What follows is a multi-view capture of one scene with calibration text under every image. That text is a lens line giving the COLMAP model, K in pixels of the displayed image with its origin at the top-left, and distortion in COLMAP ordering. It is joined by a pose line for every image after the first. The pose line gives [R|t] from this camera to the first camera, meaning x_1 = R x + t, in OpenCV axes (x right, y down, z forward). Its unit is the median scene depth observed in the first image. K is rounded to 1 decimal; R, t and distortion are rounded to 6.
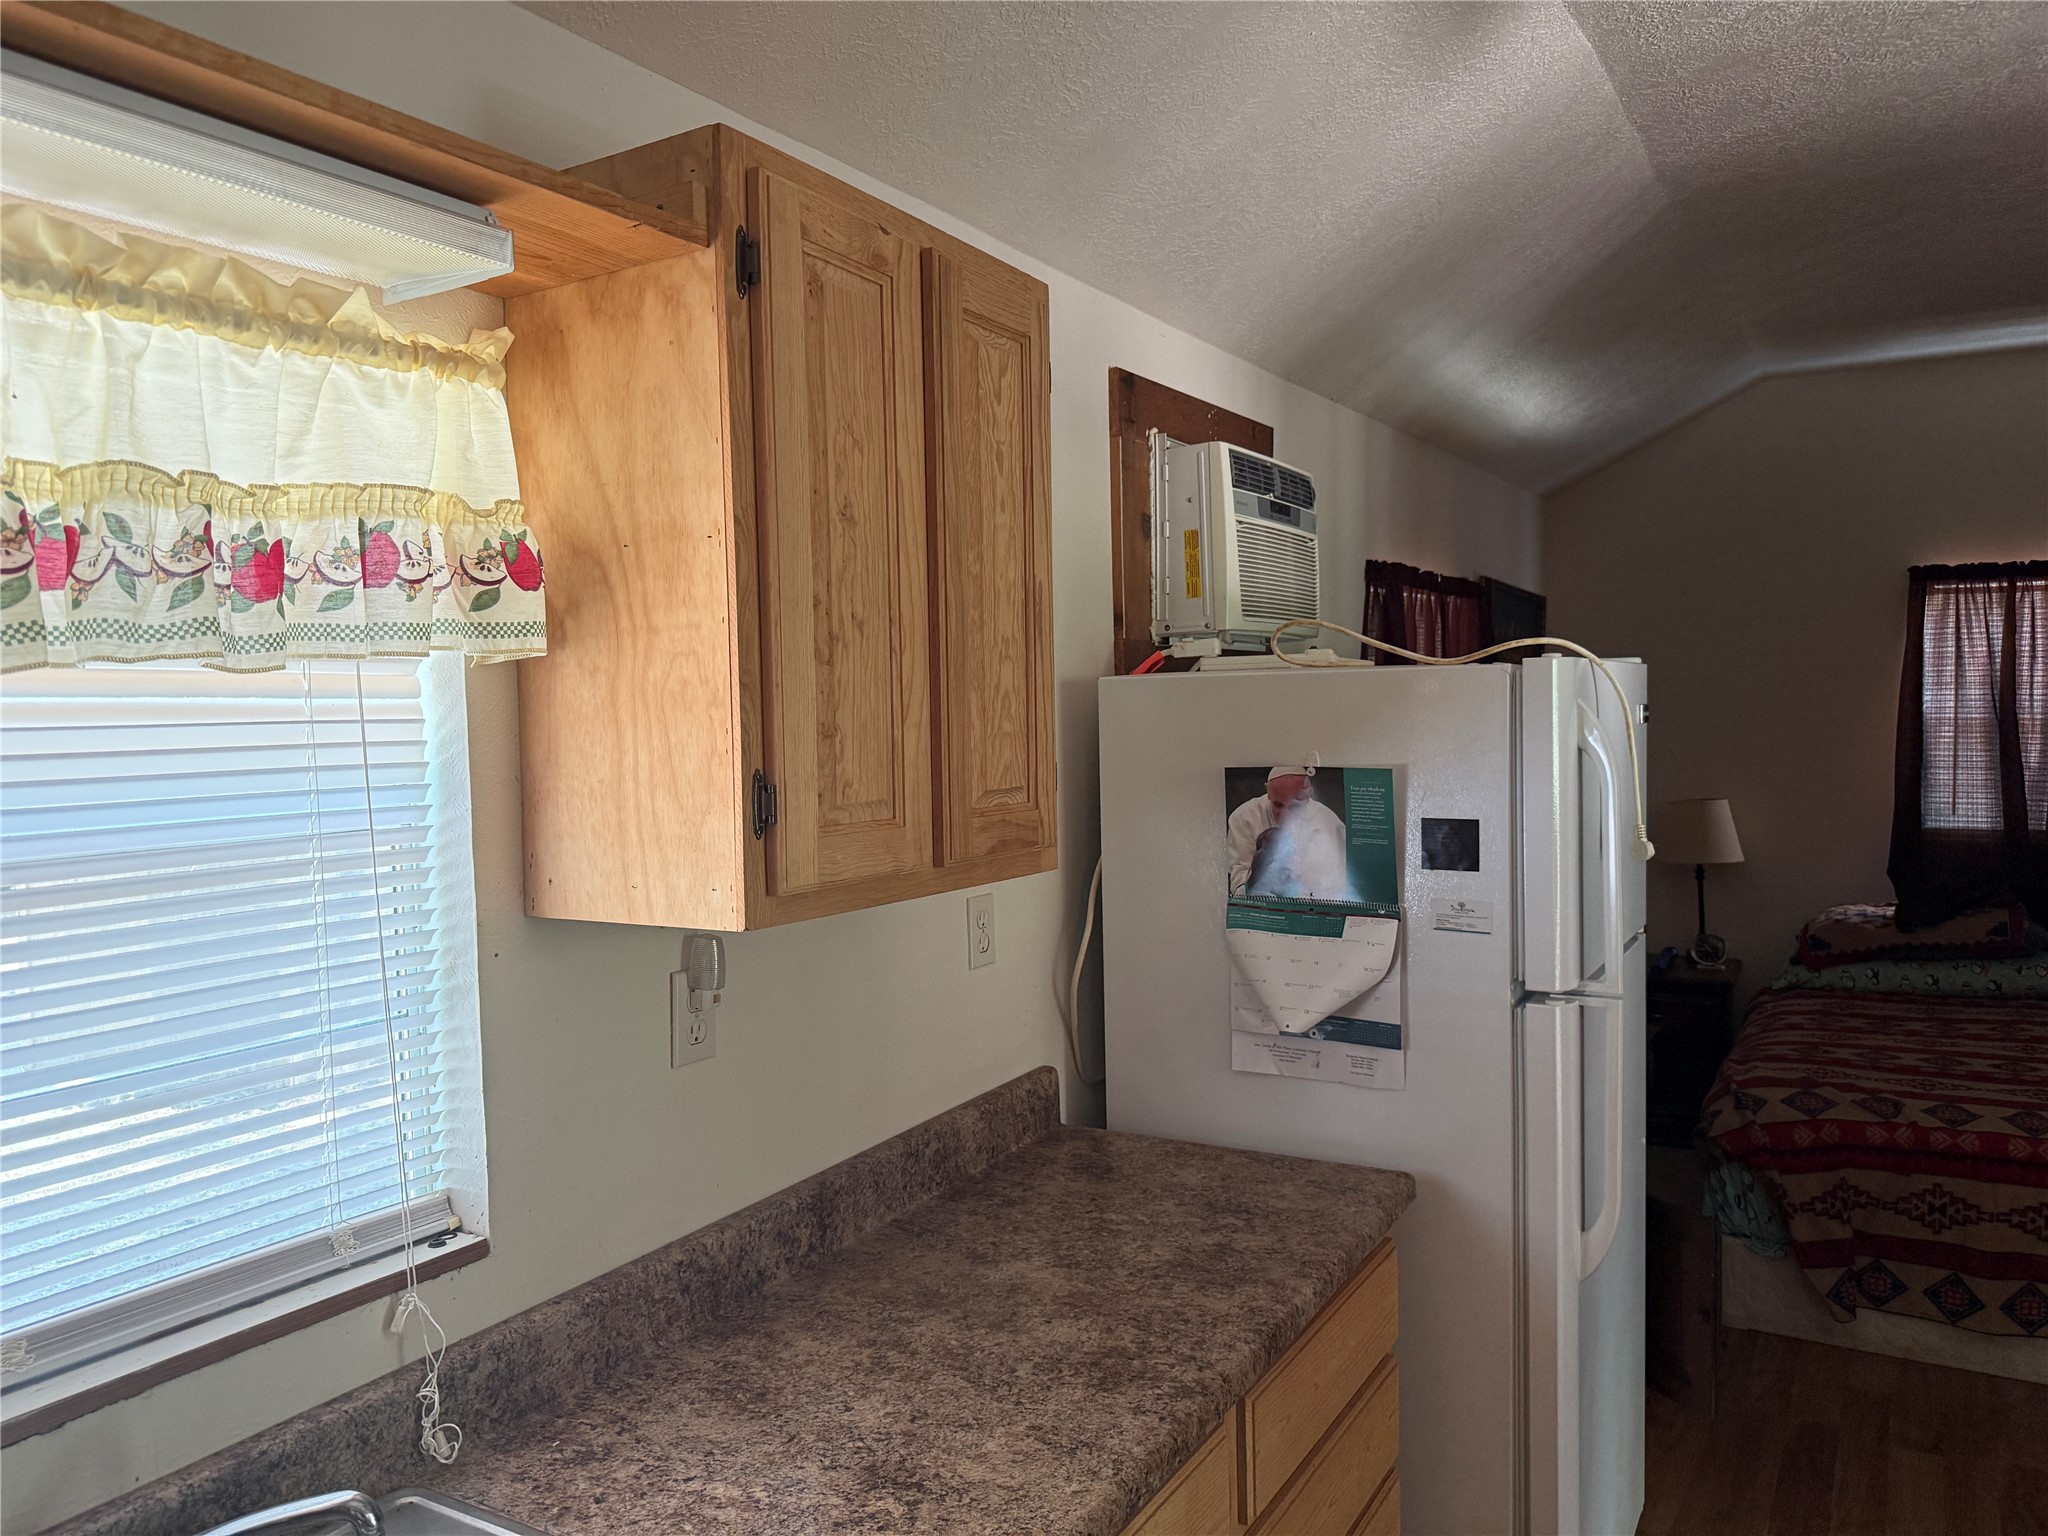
lens RADIAL K [[1455.4, 0, 1015.9], [0, 1455.4, 781.9], [0, 0, 1]] dist [0.010745, -0.027953]
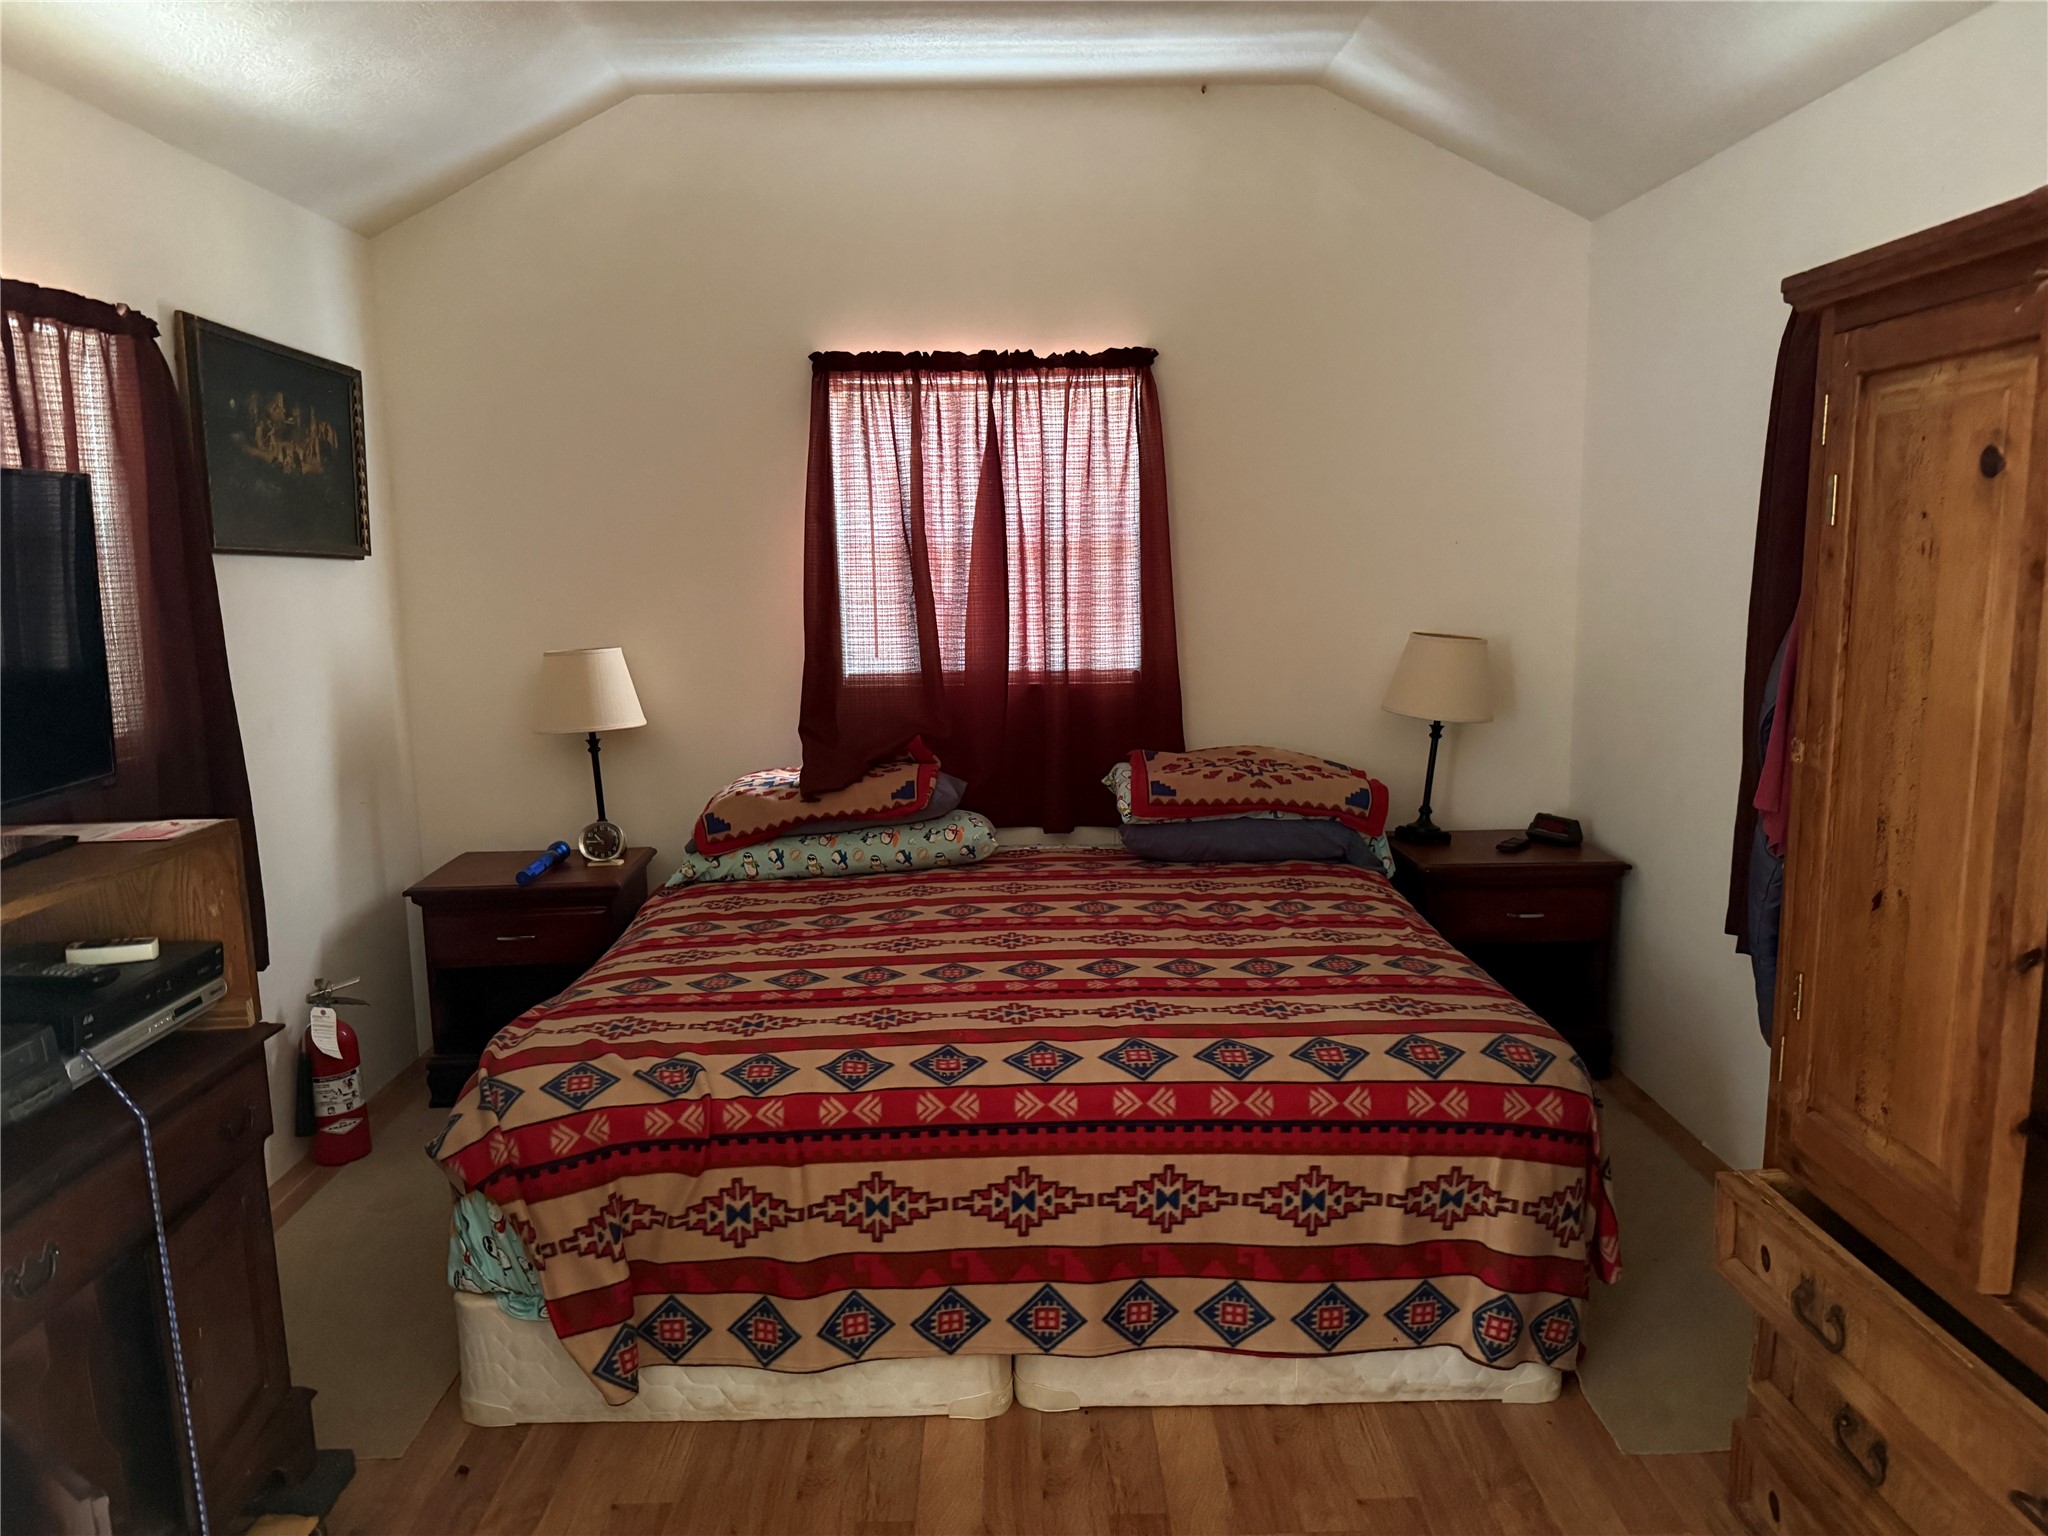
lens RADIAL K [[1455.4, 0, 1026.5], [0, 1455.4, 773.0], [0, 0, 1]] dist [0.010745, -0.027953]
pose [[0.845146, -0.080624, 0.528421, 0.371874], [0.035582, 0.994853, 0.094881, 0.017950], [-0.533350, -0.061386, 0.843664, 0.321148]]
